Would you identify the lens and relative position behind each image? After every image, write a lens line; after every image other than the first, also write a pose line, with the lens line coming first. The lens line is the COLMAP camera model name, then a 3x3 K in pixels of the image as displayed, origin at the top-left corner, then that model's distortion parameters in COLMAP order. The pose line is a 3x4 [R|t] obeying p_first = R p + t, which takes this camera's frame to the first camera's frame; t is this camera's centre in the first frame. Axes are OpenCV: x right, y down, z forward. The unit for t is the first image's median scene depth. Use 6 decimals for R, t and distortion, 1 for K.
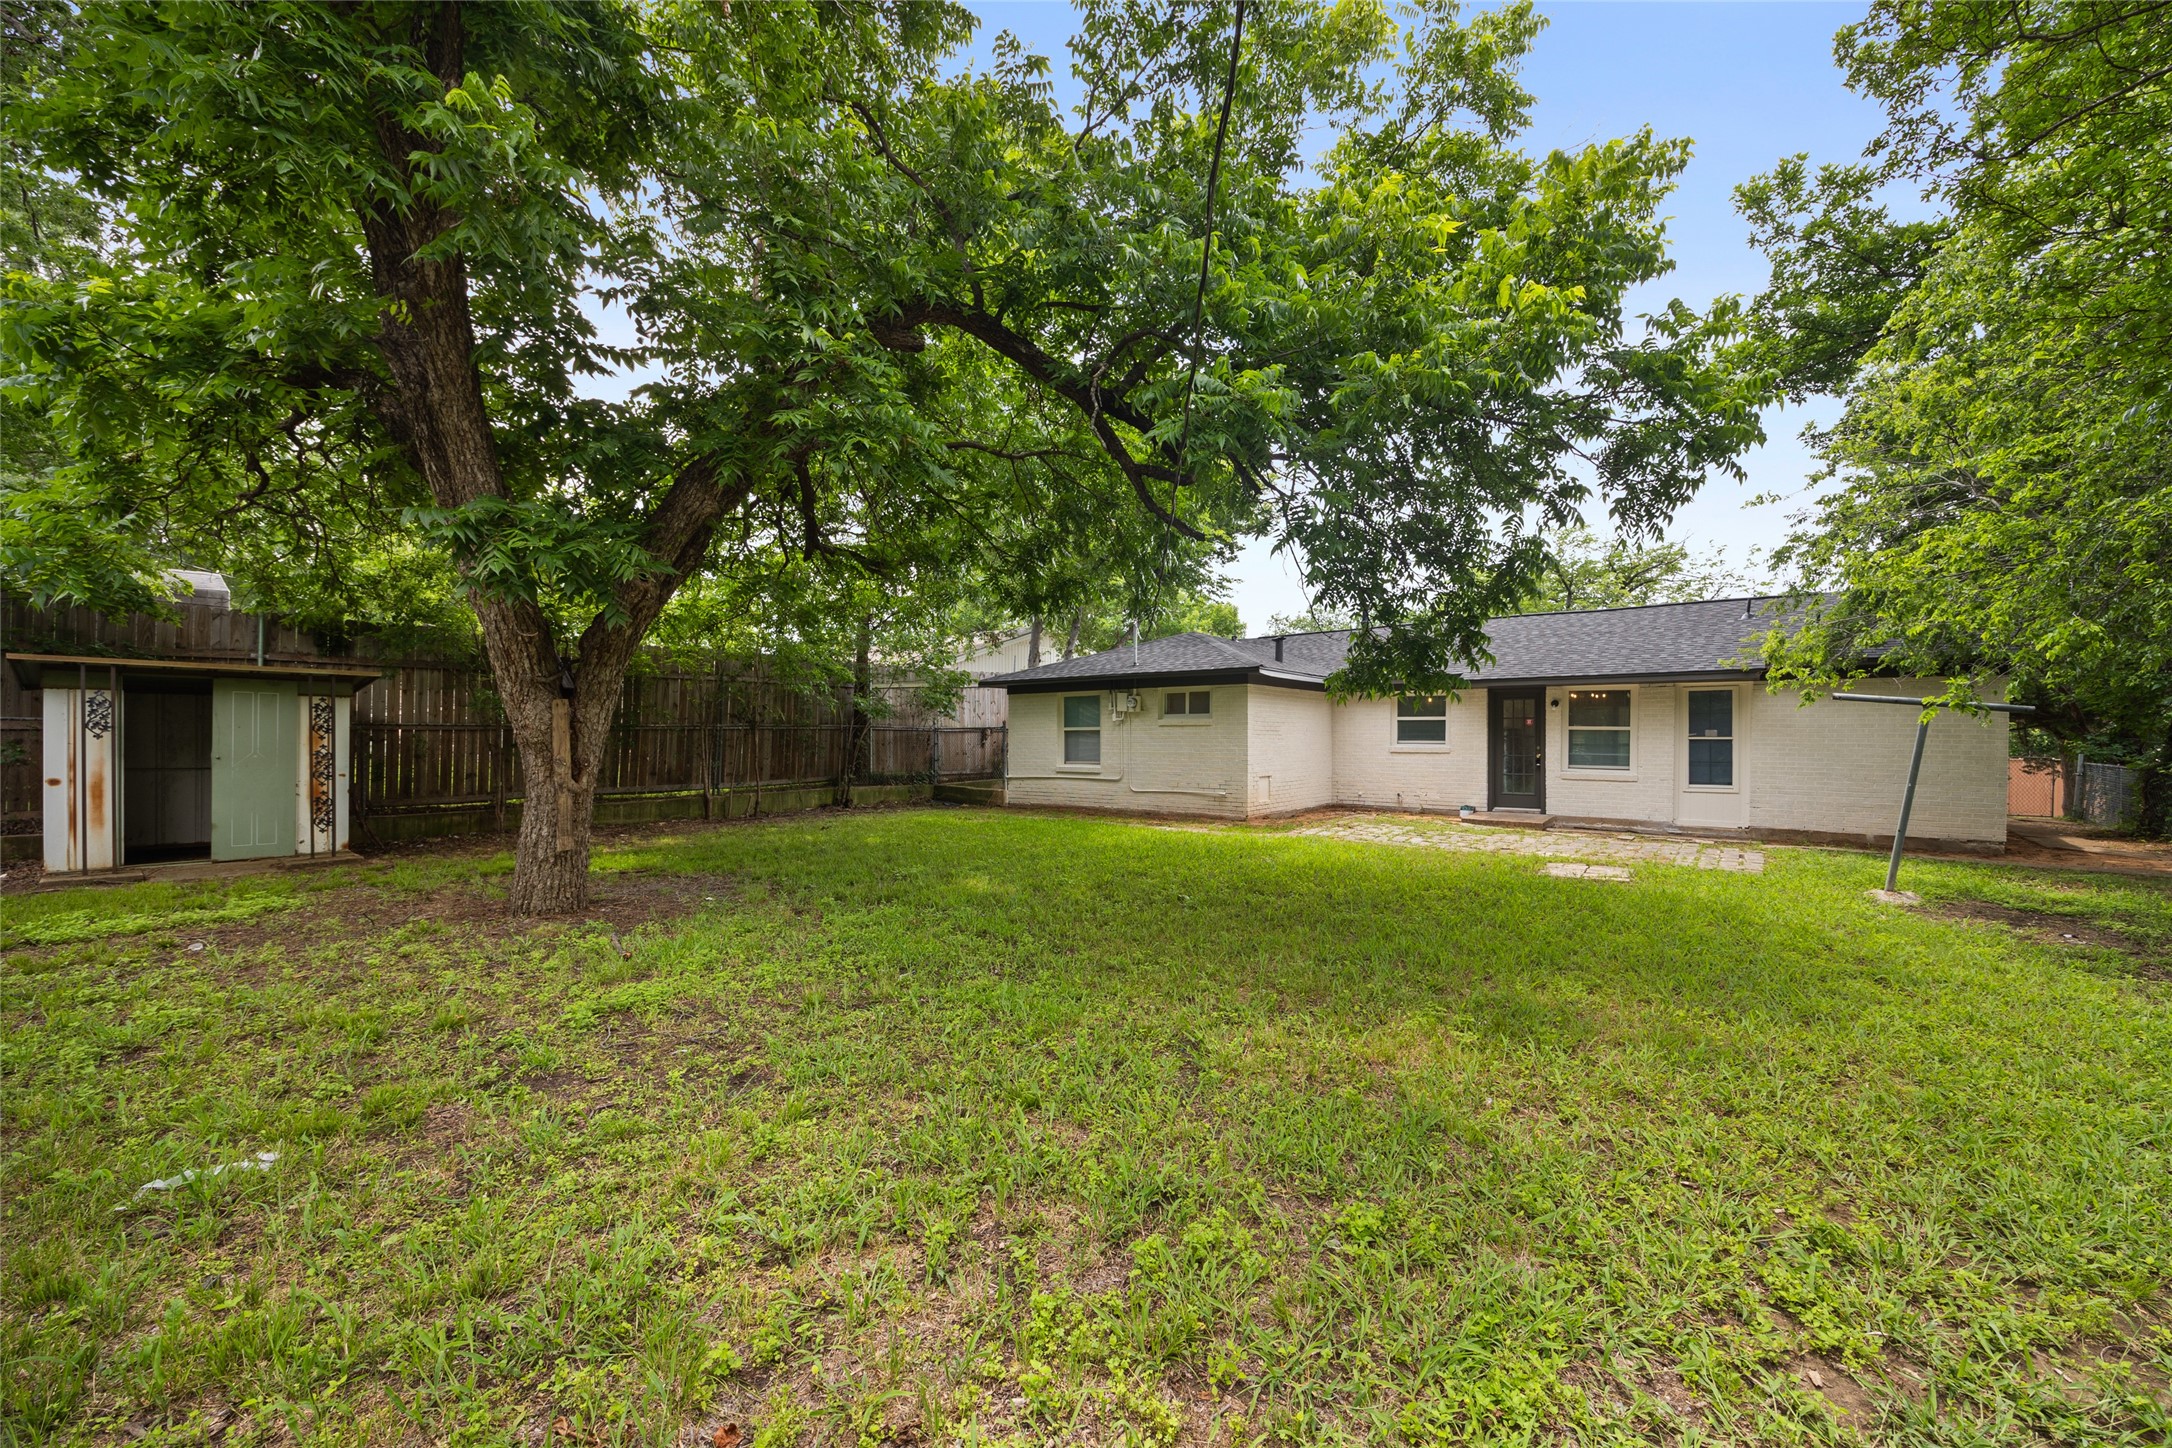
lens RADIAL K [[822.7, 0, 1090.1], [0, 822.7, 719.1], [0, 0, 1]] dist [-0.001665, -0.000350]
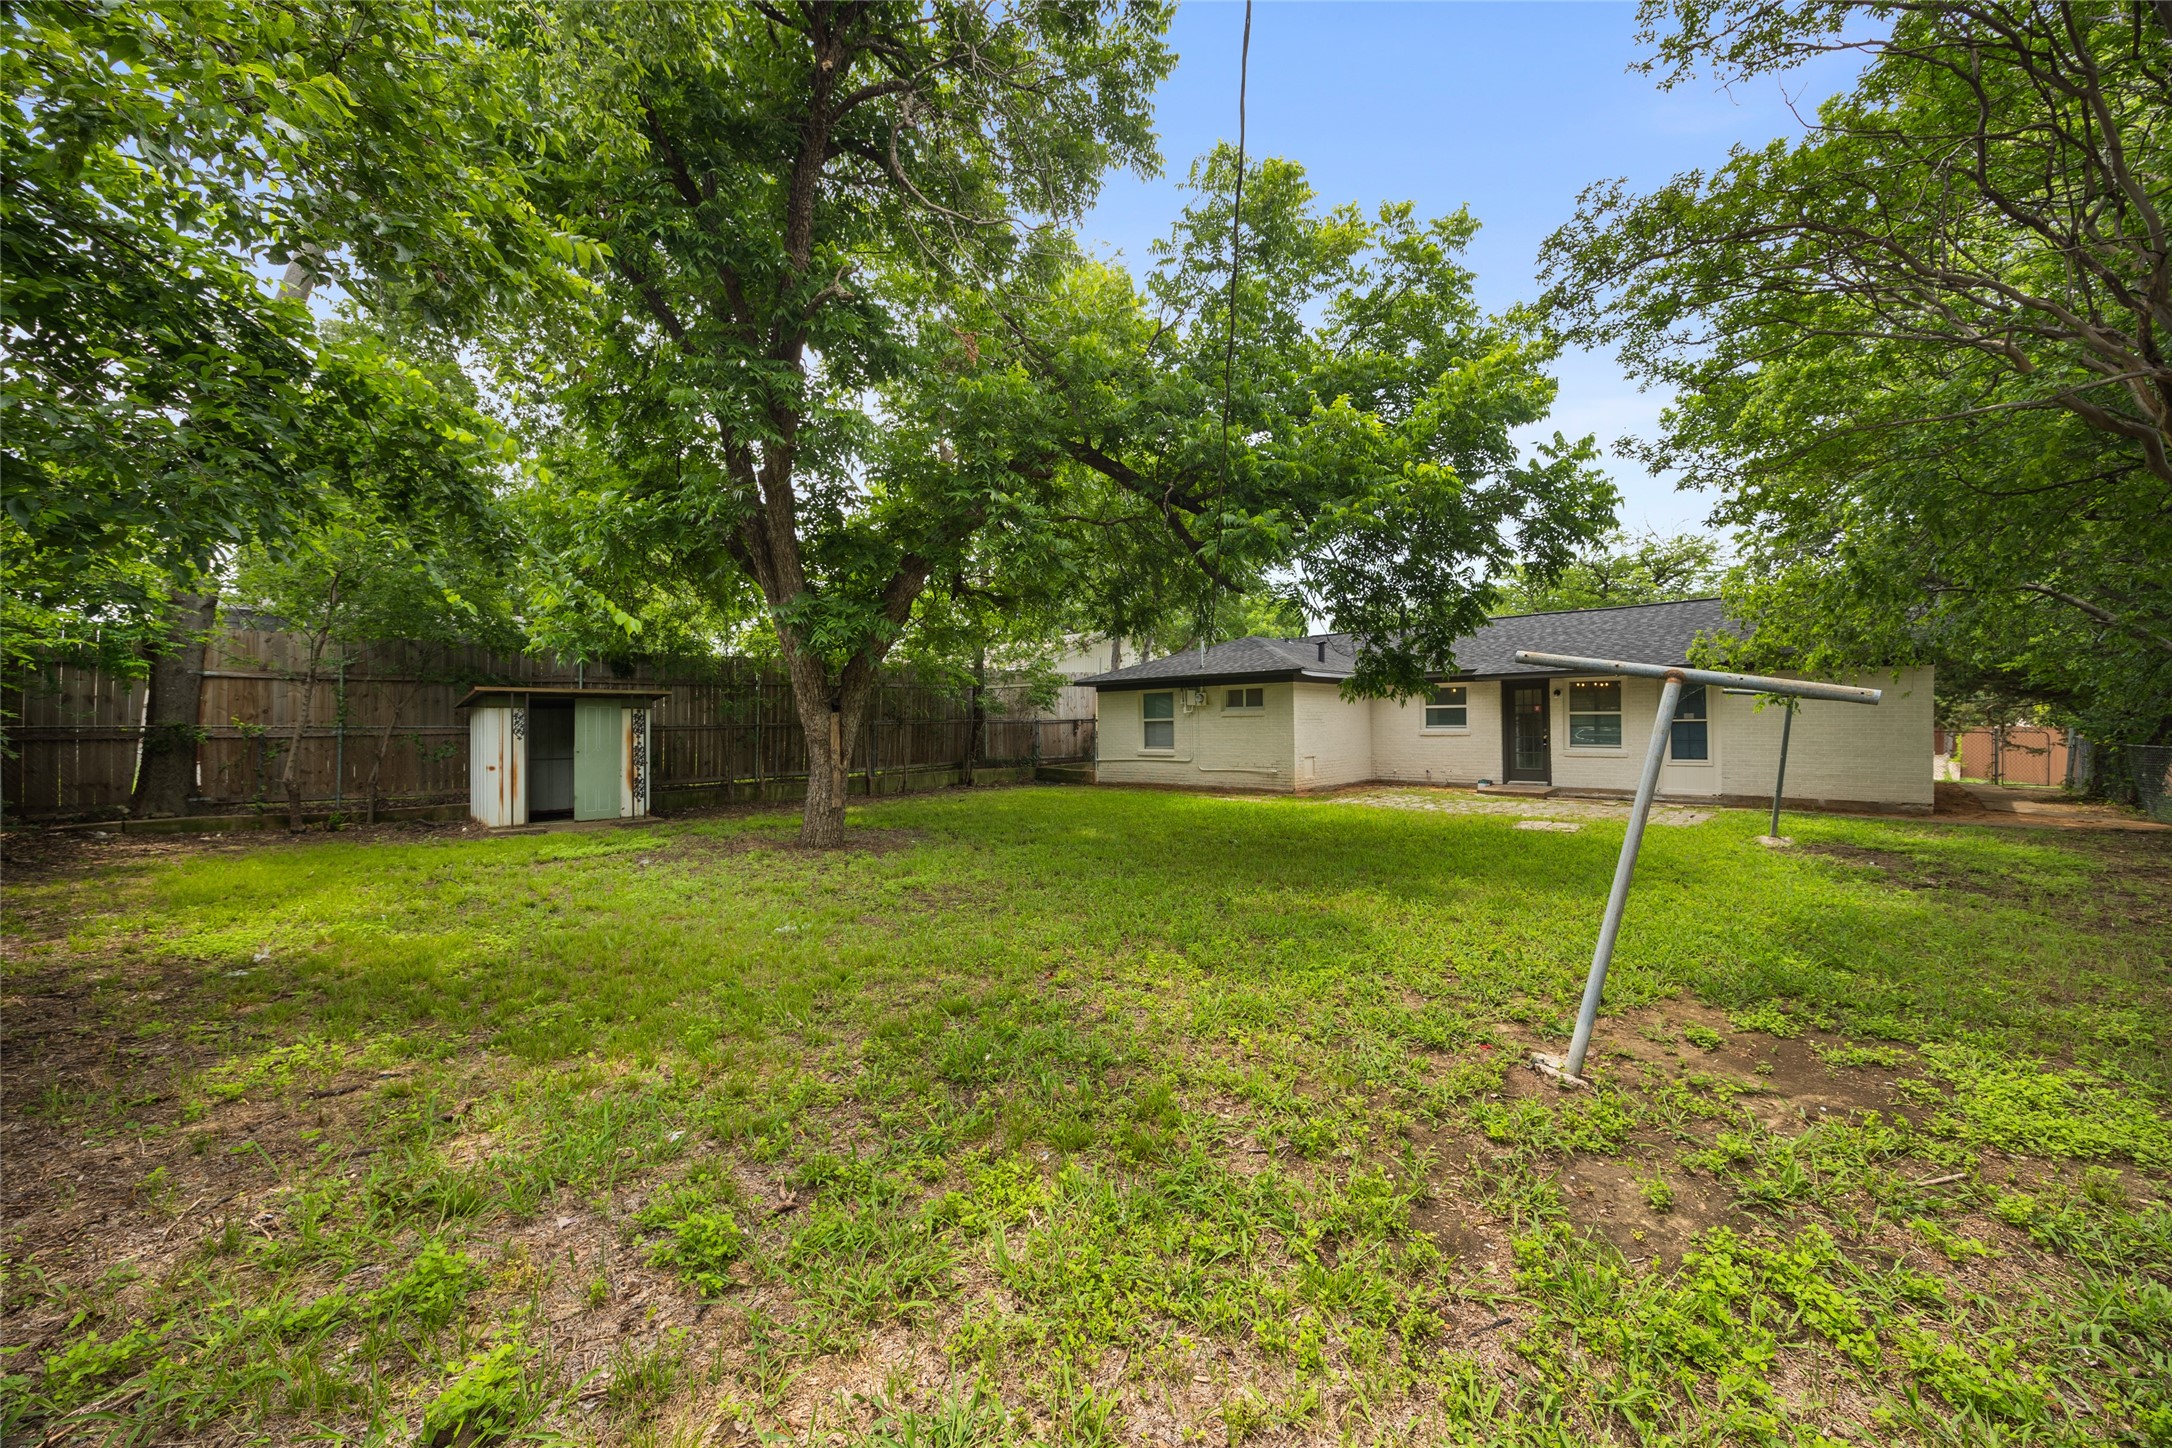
lens RADIAL K [[822.7, 0, 1090.1], [0, 822.7, 719.1], [0, 0, 1]] dist [-0.001665, -0.000350]
pose [[0.995837, -0.015692, -0.089795, -0.001731], [0.017354, 0.999692, 0.017759, -0.014509], [0.089489, -0.019243, 0.995802, -0.257982]]
